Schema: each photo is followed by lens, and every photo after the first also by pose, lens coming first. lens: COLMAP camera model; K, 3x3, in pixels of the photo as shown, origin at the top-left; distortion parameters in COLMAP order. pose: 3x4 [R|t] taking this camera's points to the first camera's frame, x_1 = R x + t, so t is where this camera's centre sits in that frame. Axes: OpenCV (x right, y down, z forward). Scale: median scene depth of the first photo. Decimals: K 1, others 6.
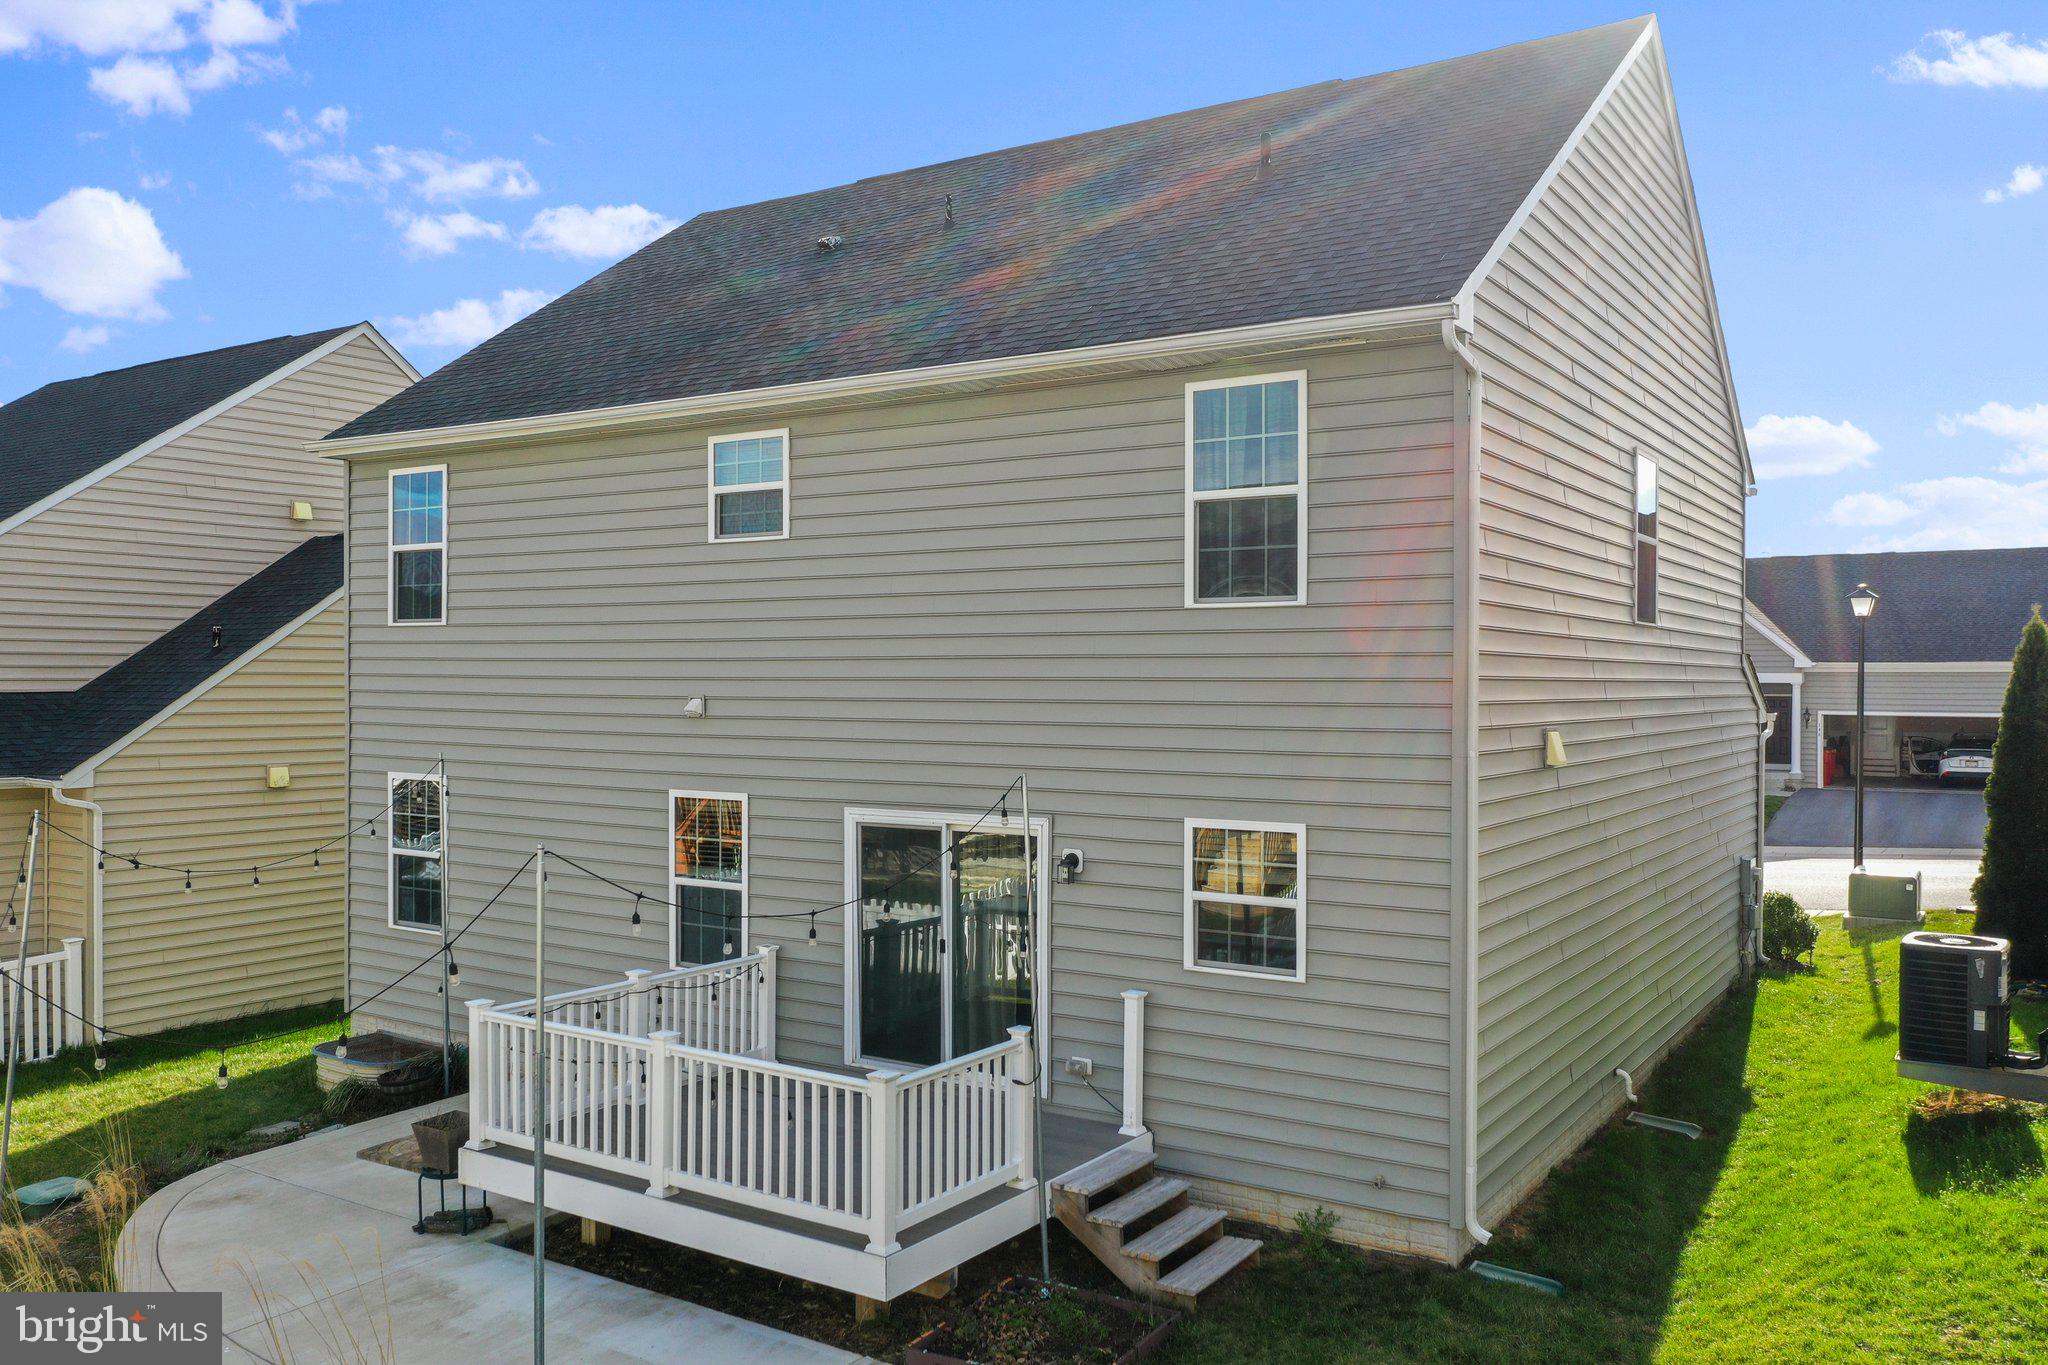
lens RADIAL K [[1604.0, 0, 1024.0], [0, 1604.0, 682.5], [0, 0, 1]] dist [-0.008151, -0.004332]
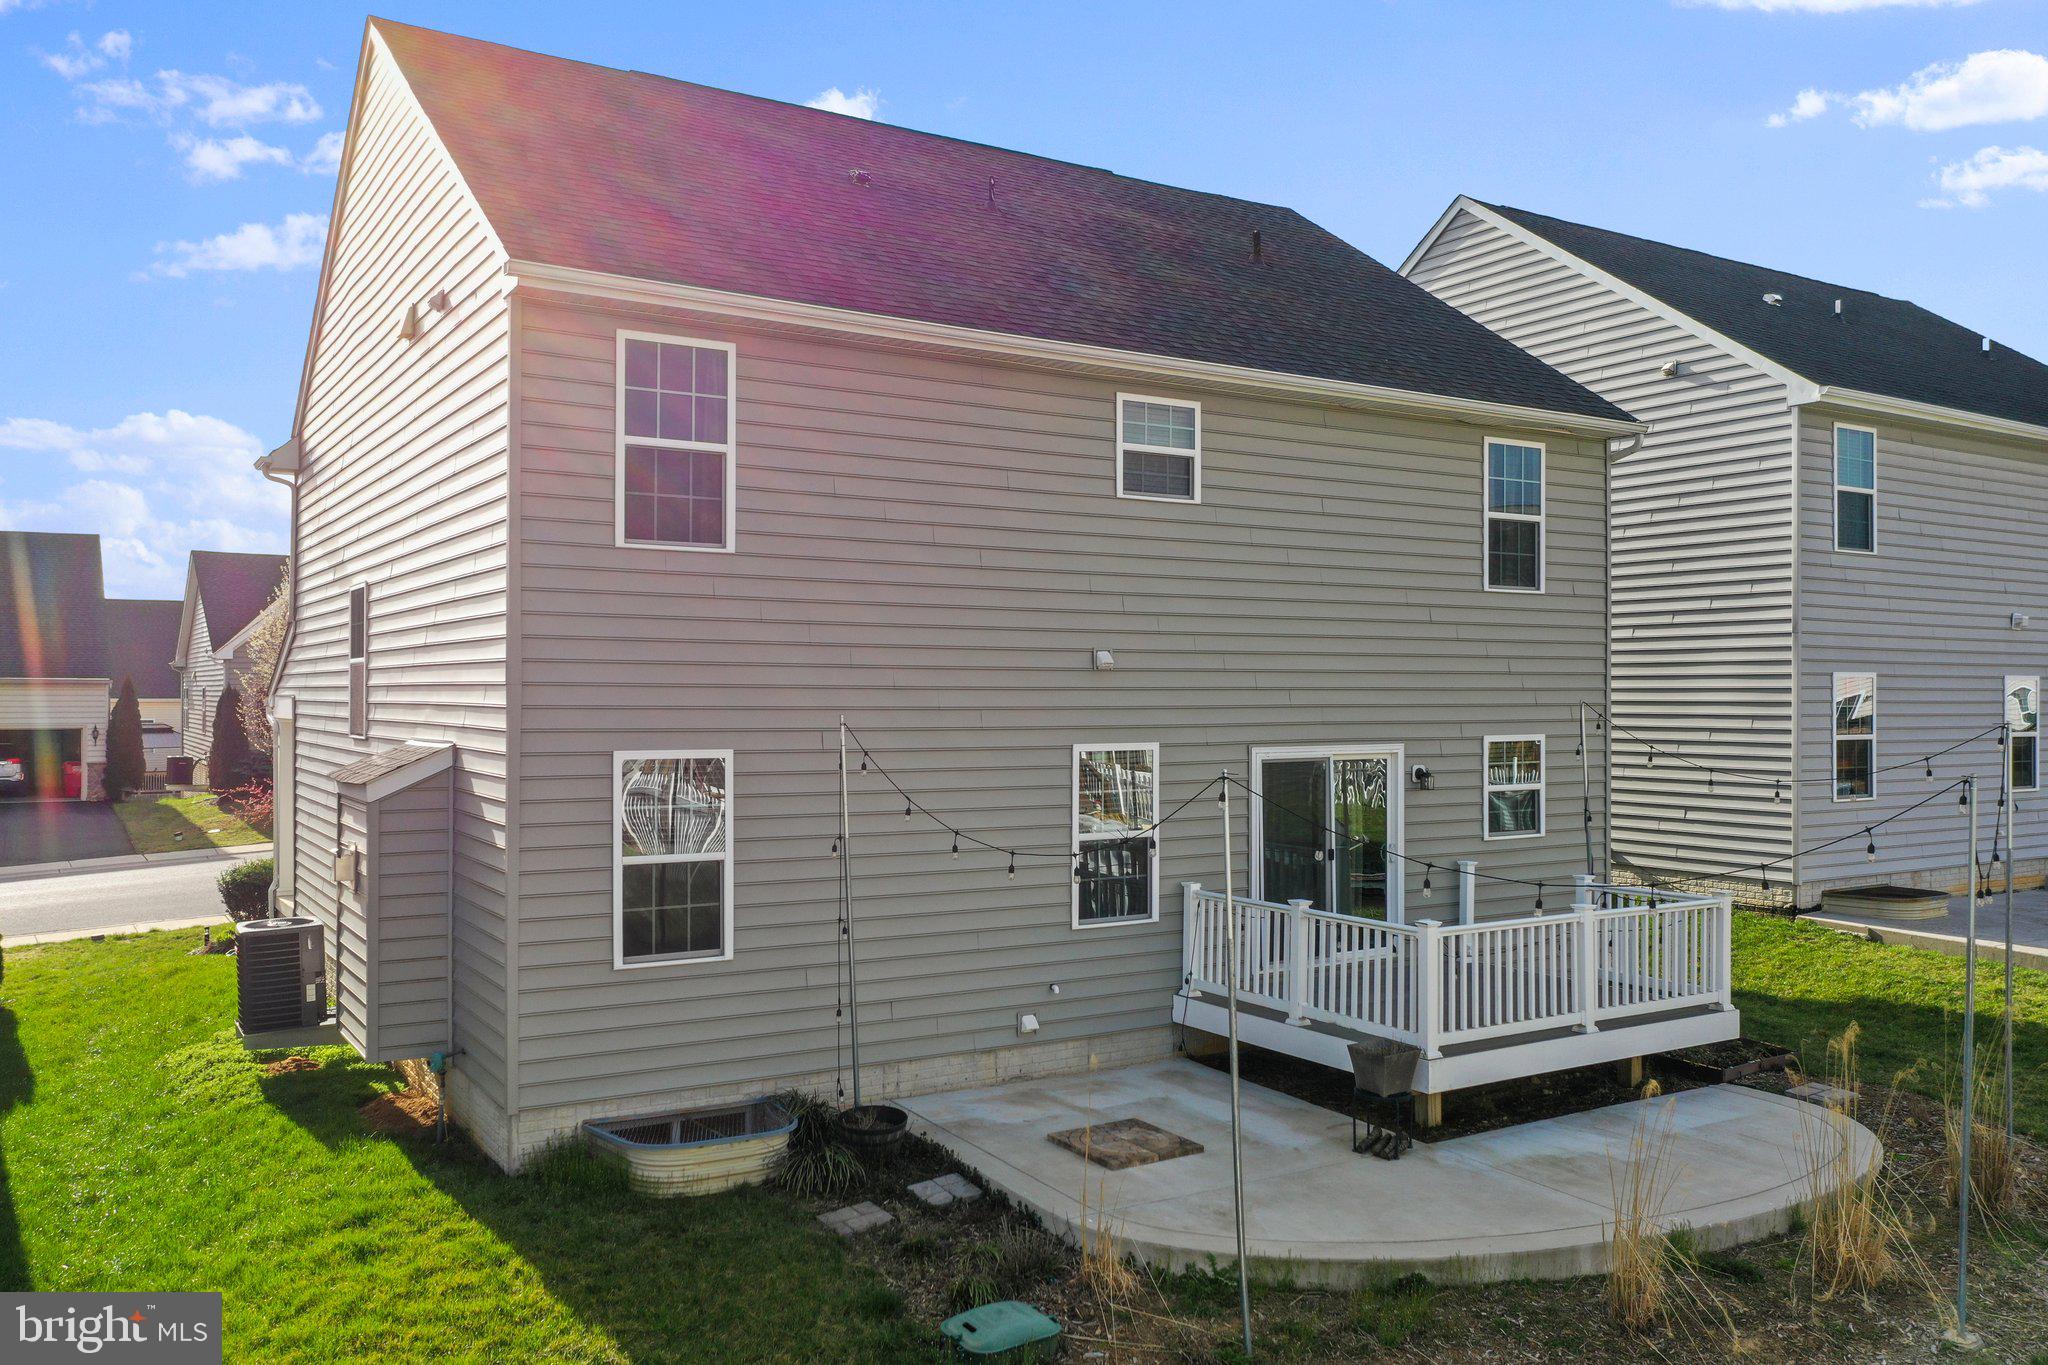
lens RADIAL K [[1604.0, 0, 1024.0], [0, 1604.0, 682.5], [0, 0, 1]] dist [-0.008151, -0.004332]
pose [[0.422666, -0.000043, 0.906286, -1.248802], [0.000509, 1.000000, -0.000190, 0.032576], [-0.906286, 0.000541, 0.422665, 0.688573]]
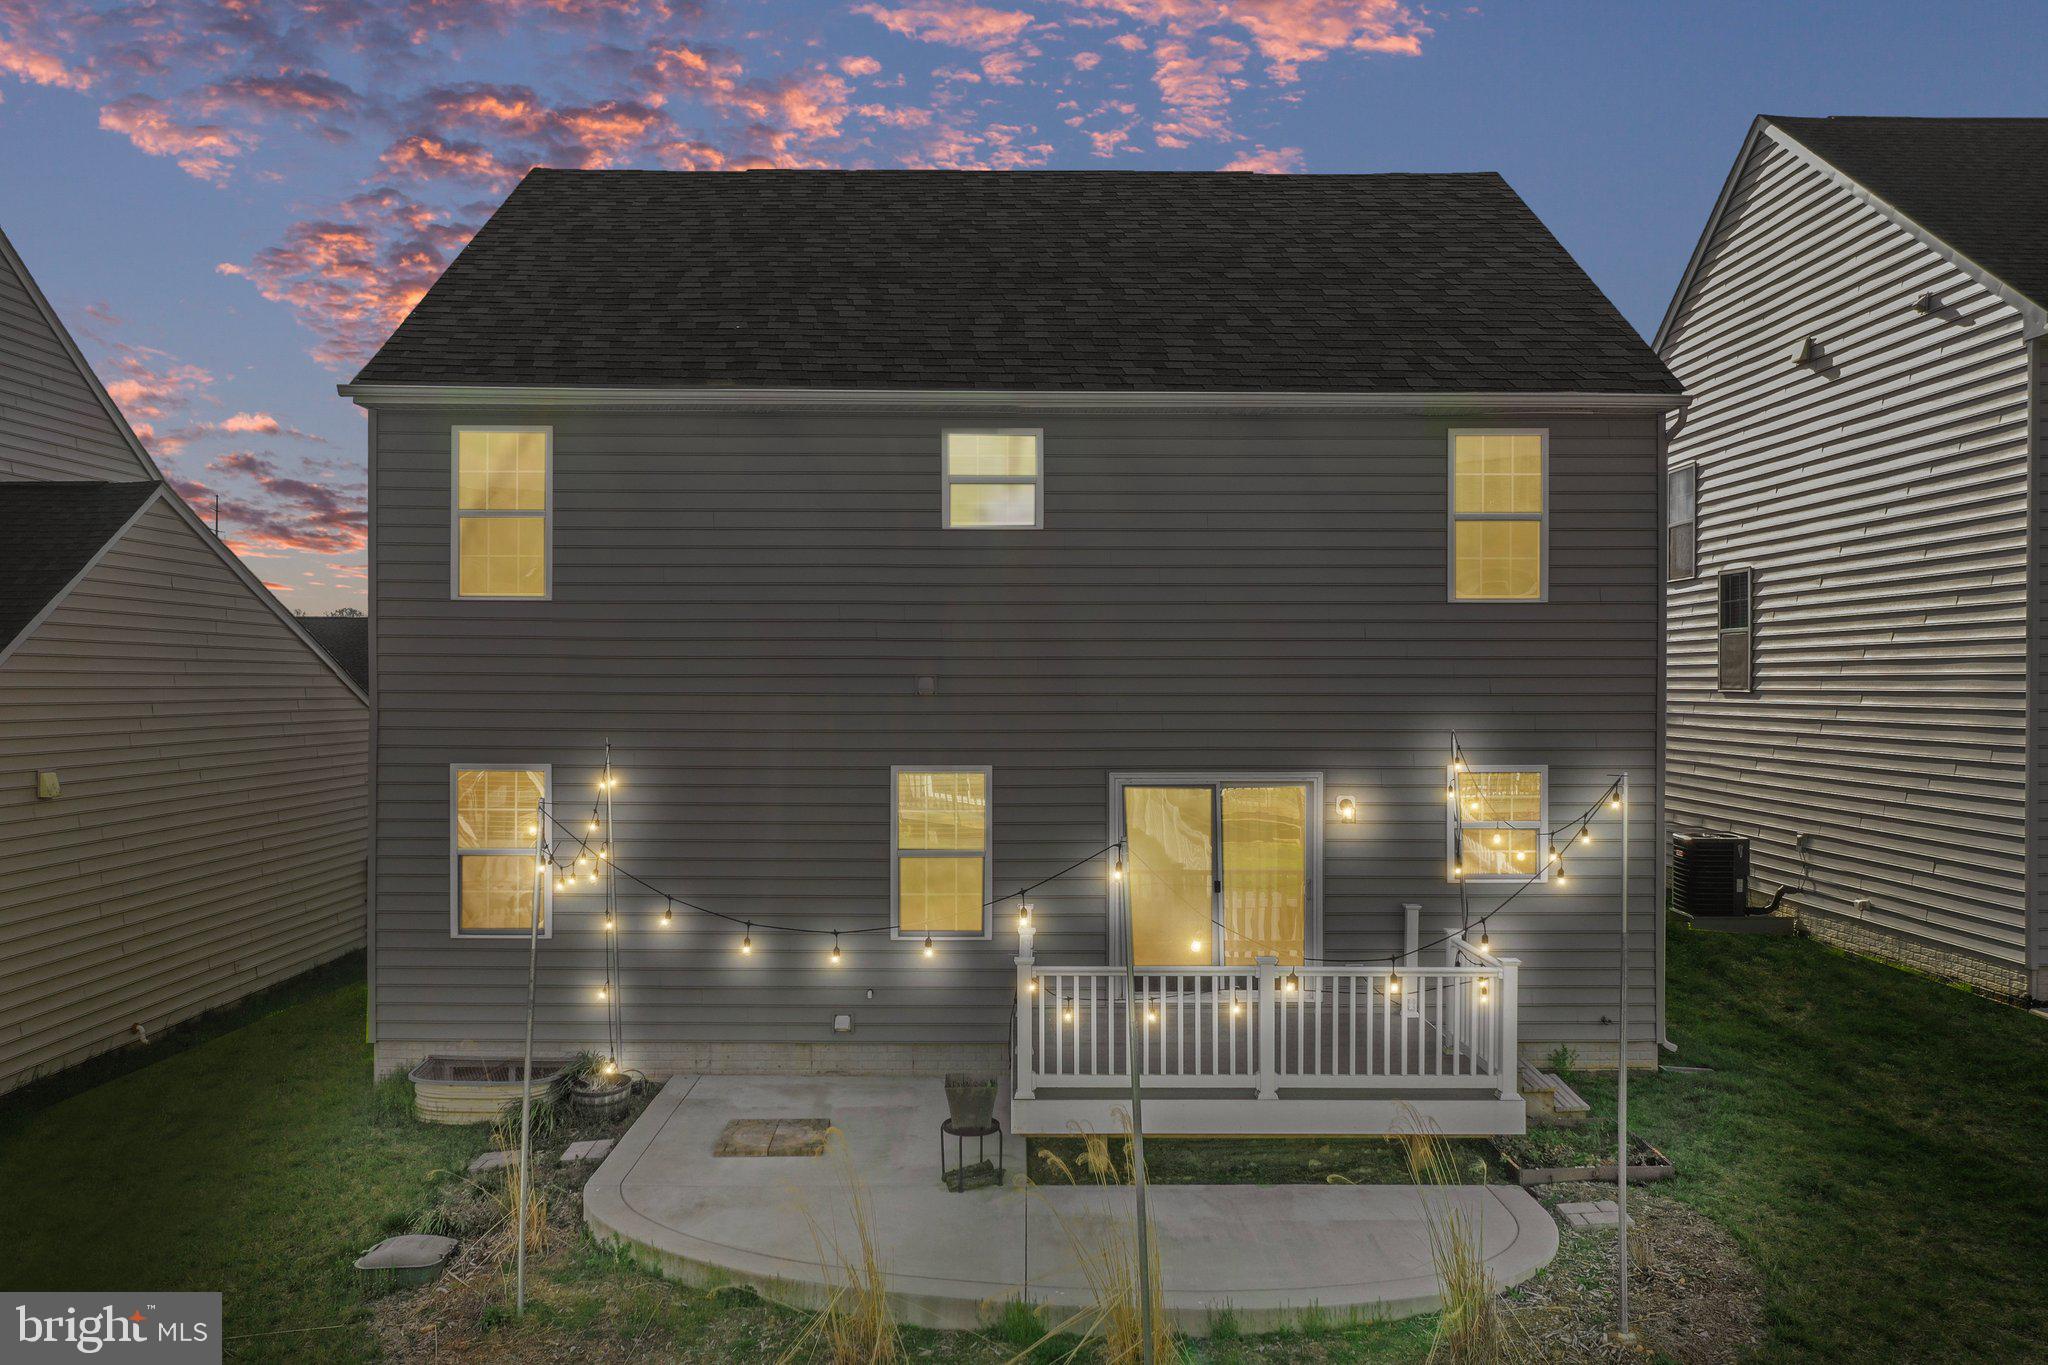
lens RADIAL K [[1604.0, 0, 1024.0], [0, 1604.0, 682.5], [0, 0, 1]] dist [-0.008151, -0.004332]
pose [[0.833304, -0.004978, 0.552792, -0.806033], [0.003488, 0.999987, 0.003747, 0.010499], [-0.552803, -0.001194, 0.833311, 0.102753]]
